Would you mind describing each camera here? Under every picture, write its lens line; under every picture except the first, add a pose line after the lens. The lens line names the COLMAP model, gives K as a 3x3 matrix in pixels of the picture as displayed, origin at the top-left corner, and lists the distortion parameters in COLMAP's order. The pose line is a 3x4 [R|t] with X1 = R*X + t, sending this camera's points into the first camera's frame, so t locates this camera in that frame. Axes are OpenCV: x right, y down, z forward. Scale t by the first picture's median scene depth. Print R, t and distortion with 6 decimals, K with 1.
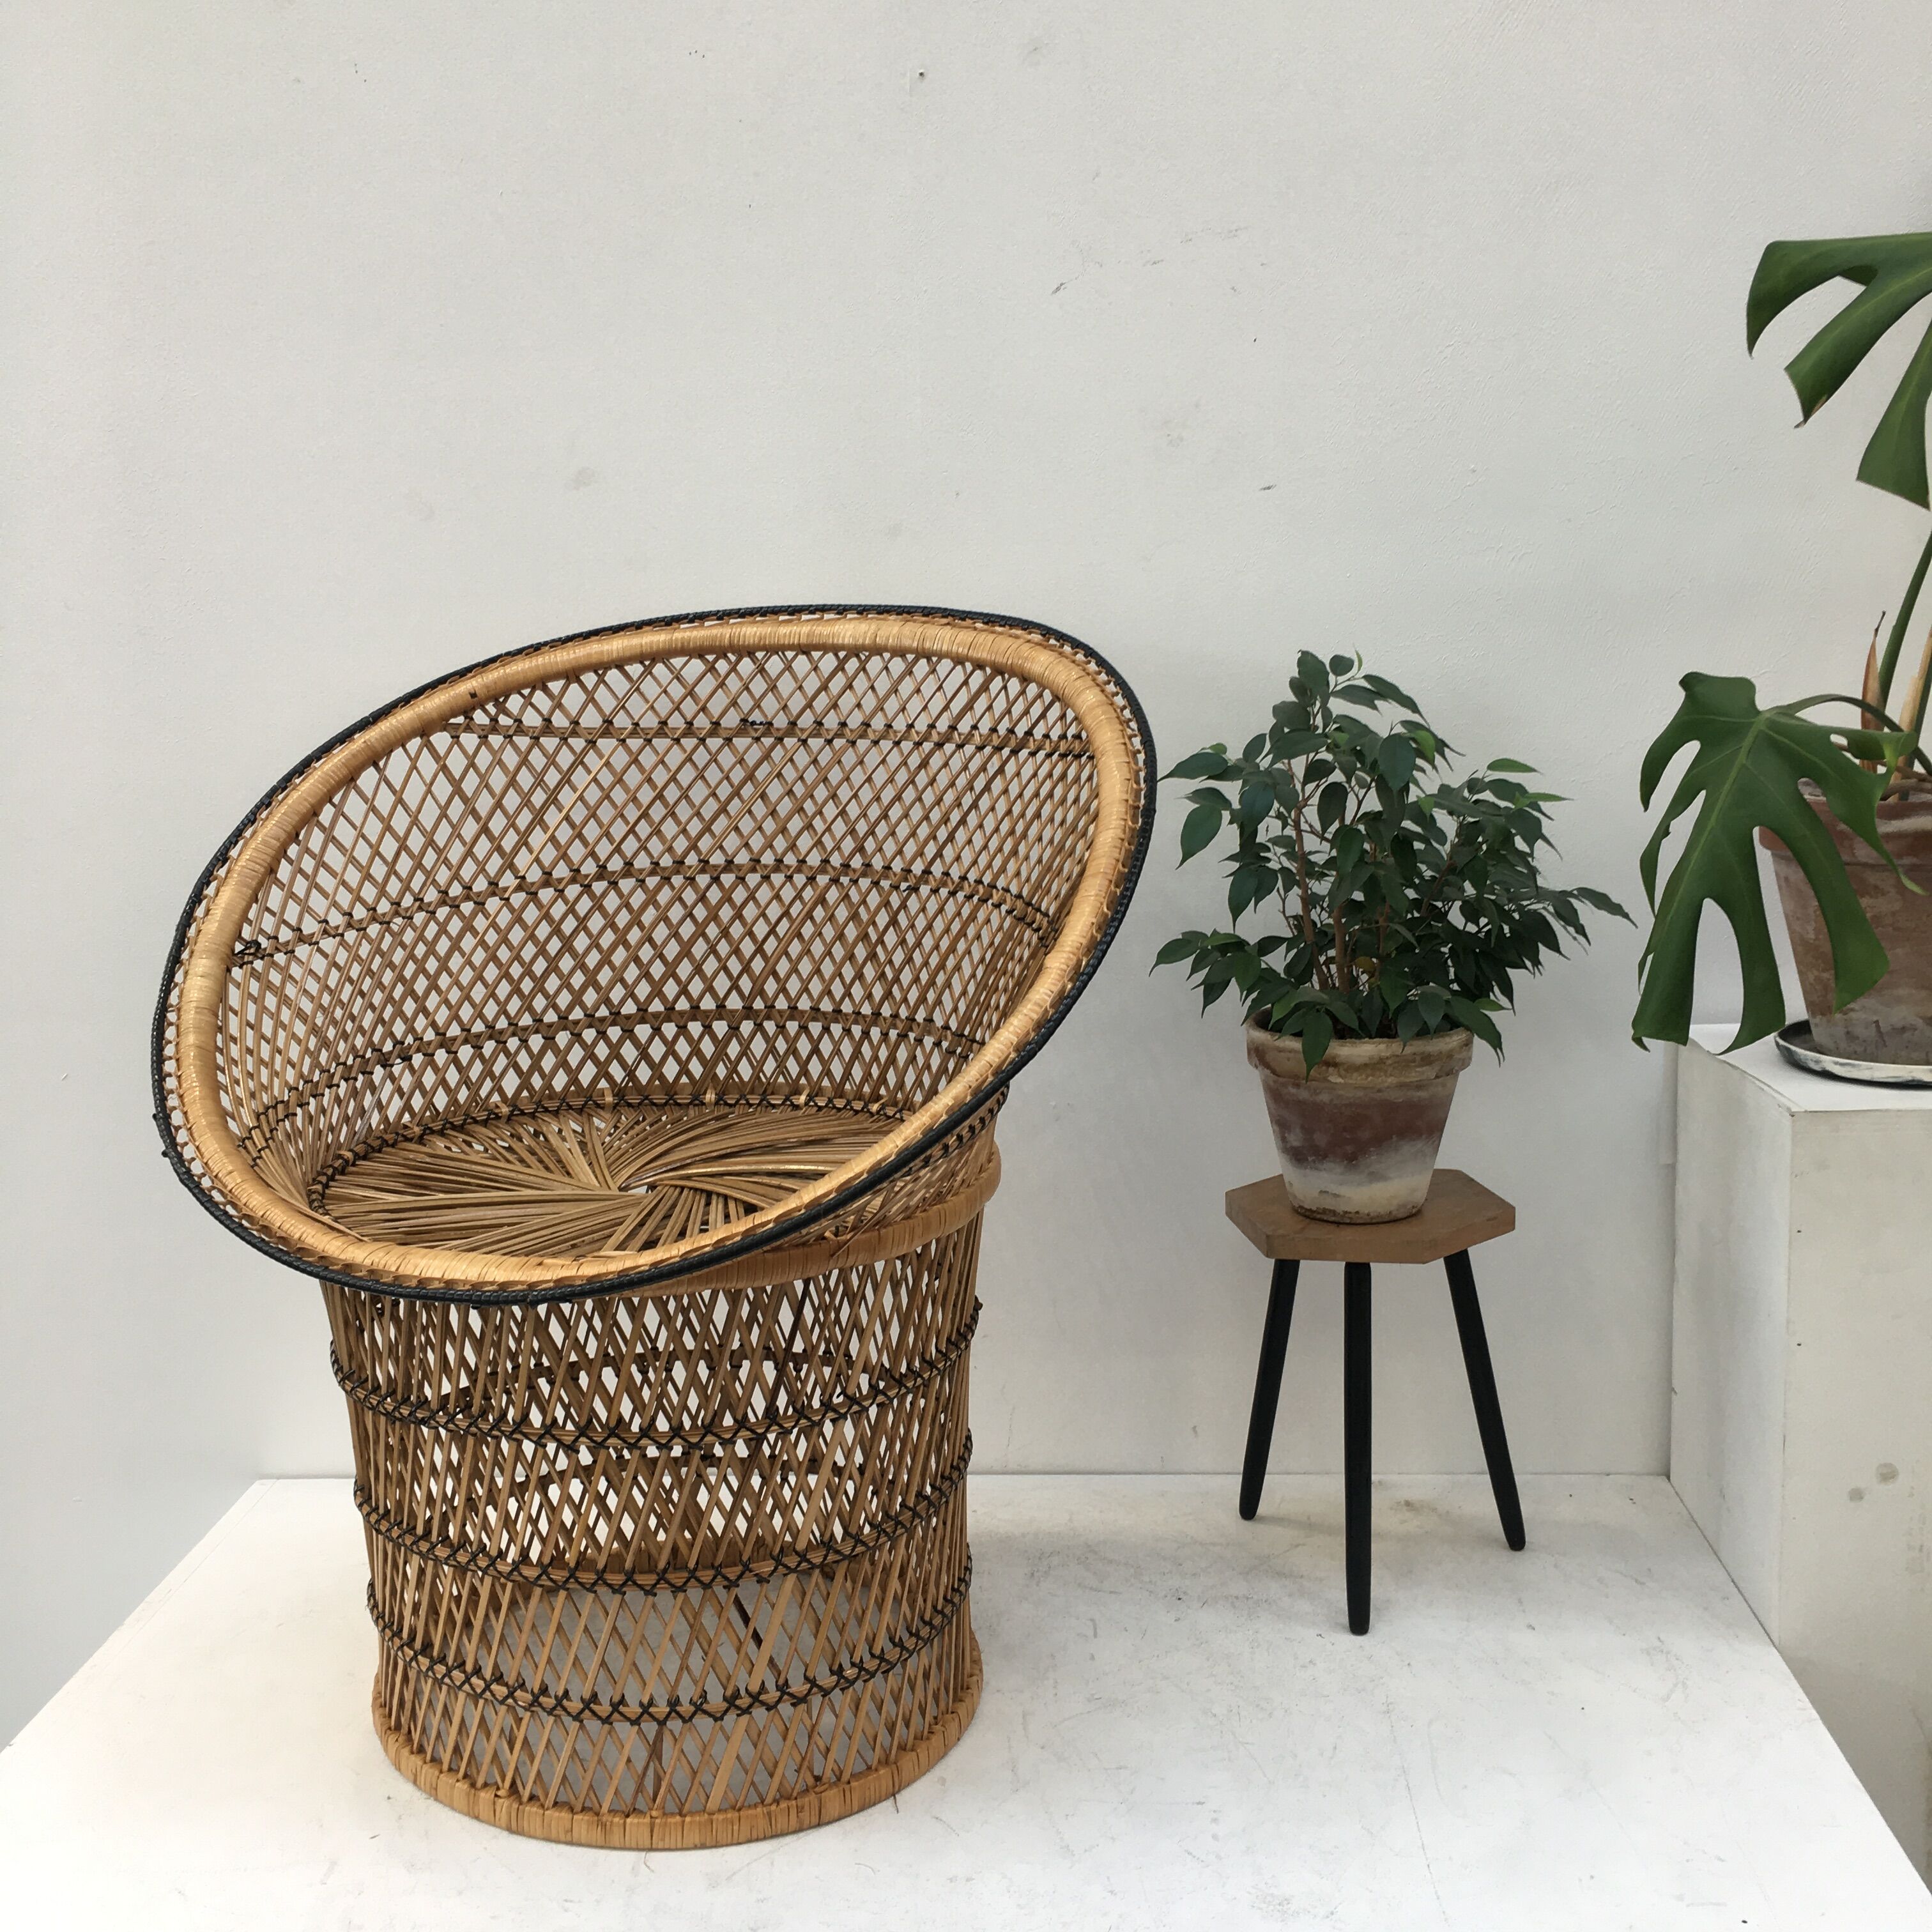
lens RADIAL K [[2173.2, 0, 1004.2], [0, 2173.2, 961.7], [0, 0, 1]] dist [0.039494, 0.026418]
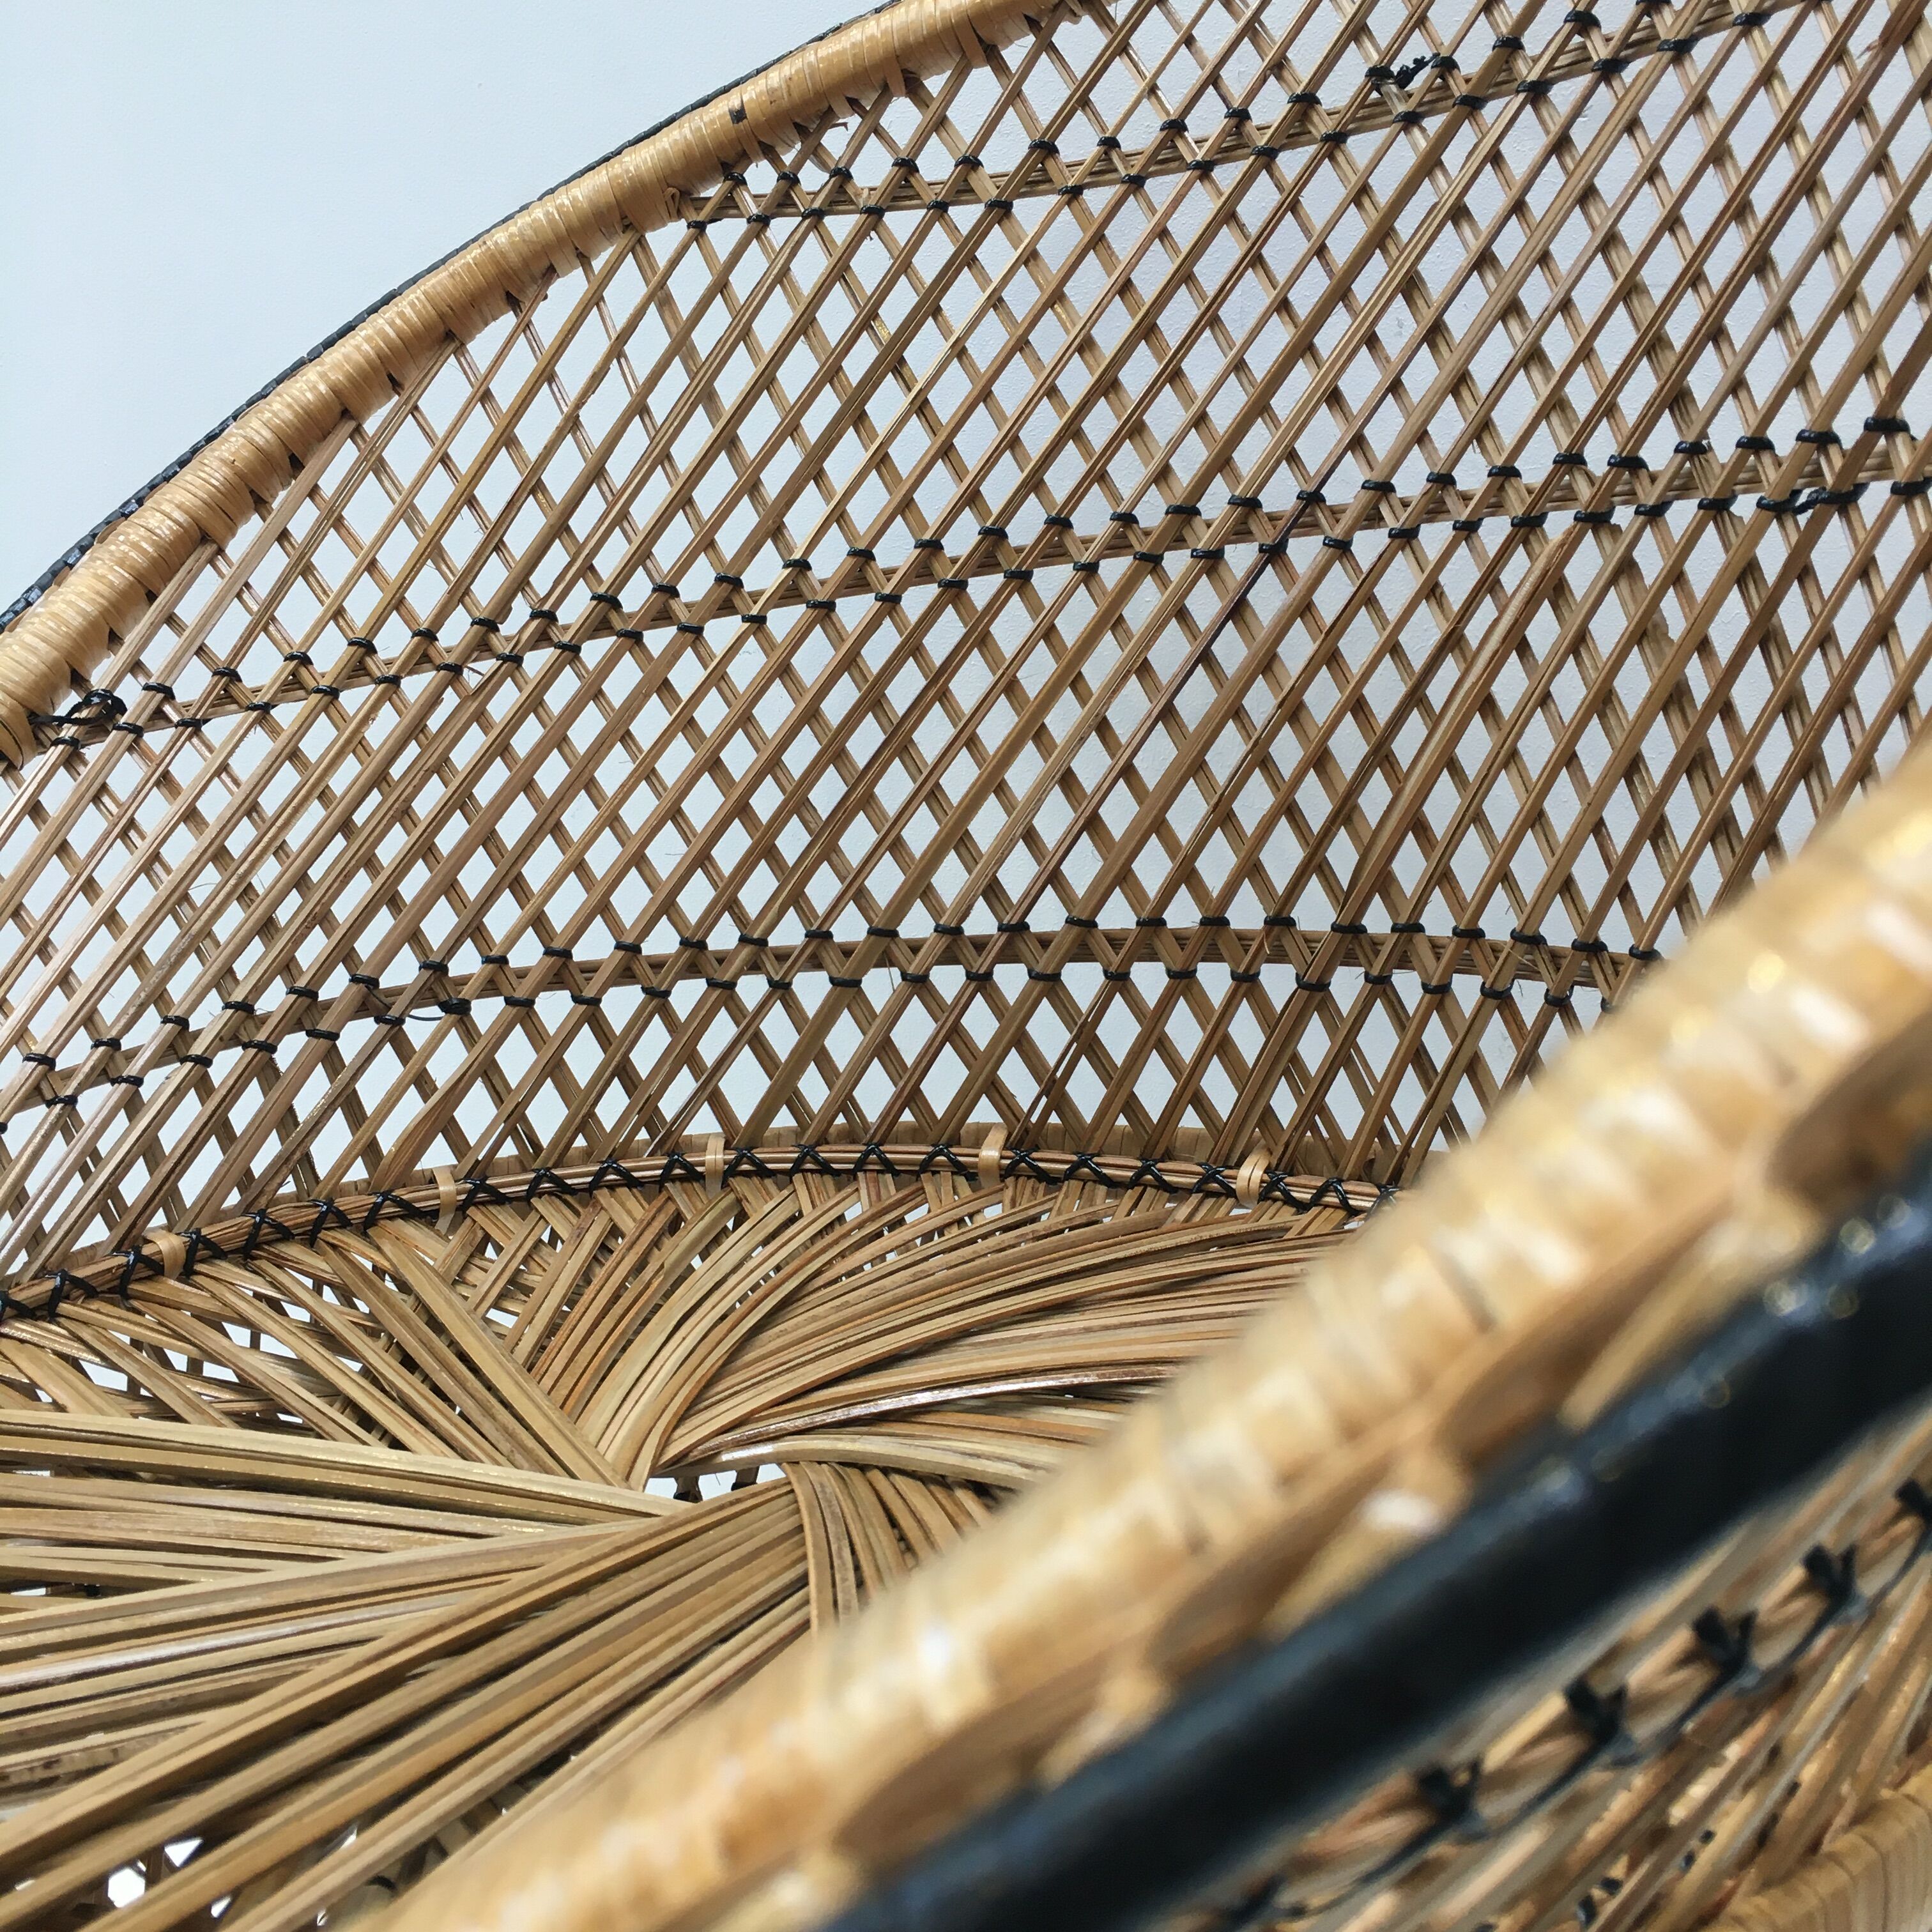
lens RADIAL K [[2205.2, 0, 988.1], [0, 2205.2, 958.6], [0, 0, 1]] dist [0.066151, -0.056579]
pose [[0.854179, 0.050020, -0.517568, 0.014512], [-0.052432, 0.998575, 0.009975, 0.026074], [0.517329, 0.018617, 0.855584, 0.680802]]
